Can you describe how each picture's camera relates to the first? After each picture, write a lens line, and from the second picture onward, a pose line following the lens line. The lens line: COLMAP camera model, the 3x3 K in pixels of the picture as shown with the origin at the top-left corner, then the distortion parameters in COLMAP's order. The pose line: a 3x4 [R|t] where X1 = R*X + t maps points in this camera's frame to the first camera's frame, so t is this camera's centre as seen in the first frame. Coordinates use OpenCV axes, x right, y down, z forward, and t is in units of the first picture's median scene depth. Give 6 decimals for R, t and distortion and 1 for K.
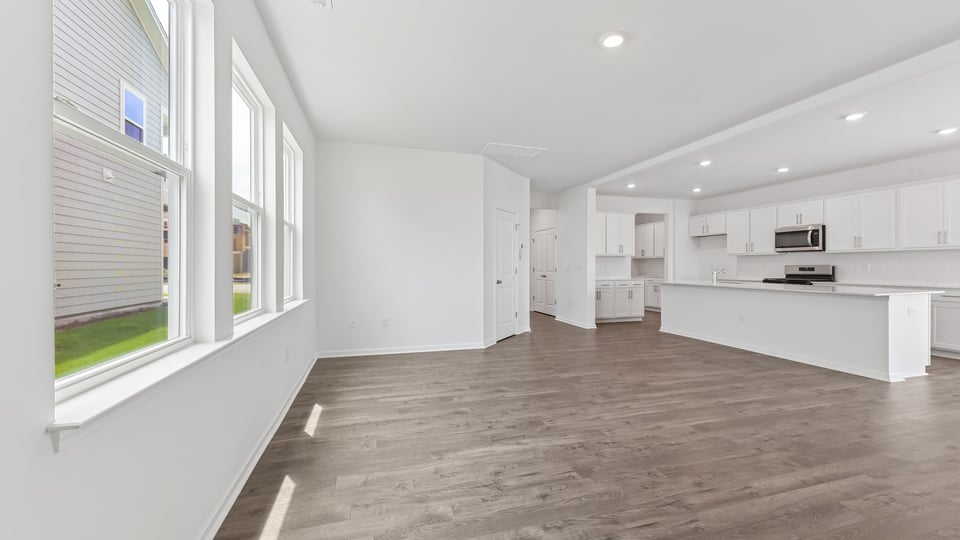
lens RADIAL K [[383.9, 0, 474.5], [0, 383.9, 268.6], [0, 0, 1]] dist [-0.000229, -0.000343]
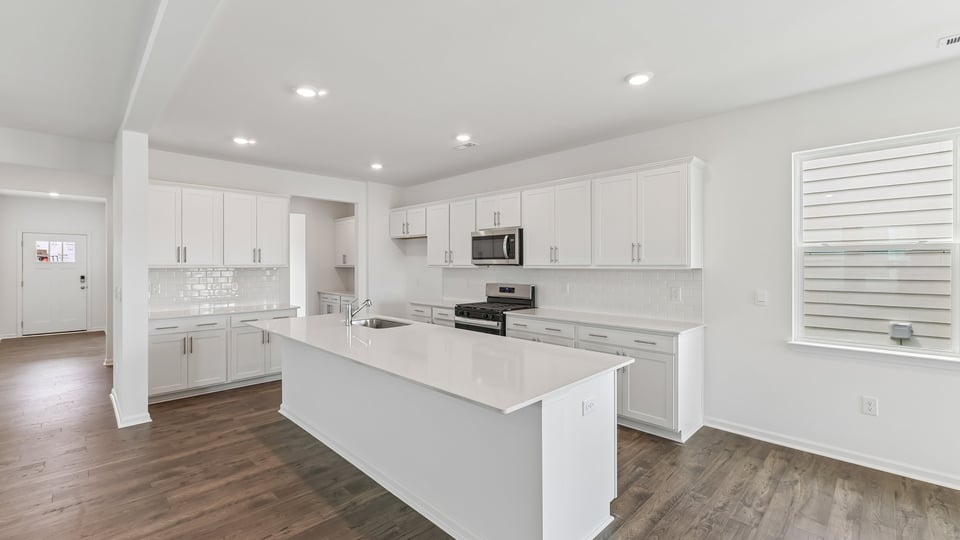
lens RADIAL K [[387.3, 0, 490.9], [0, 387.3, 264.2], [0, 0, 1]] dist [0.000854, -0.000015]
pose [[0.874952, -0.002818, 0.484202, 0.846860], [0.003481, 0.999994, -0.000471, -0.078837], [-0.484198, 0.002098, 0.874956, 0.668785]]
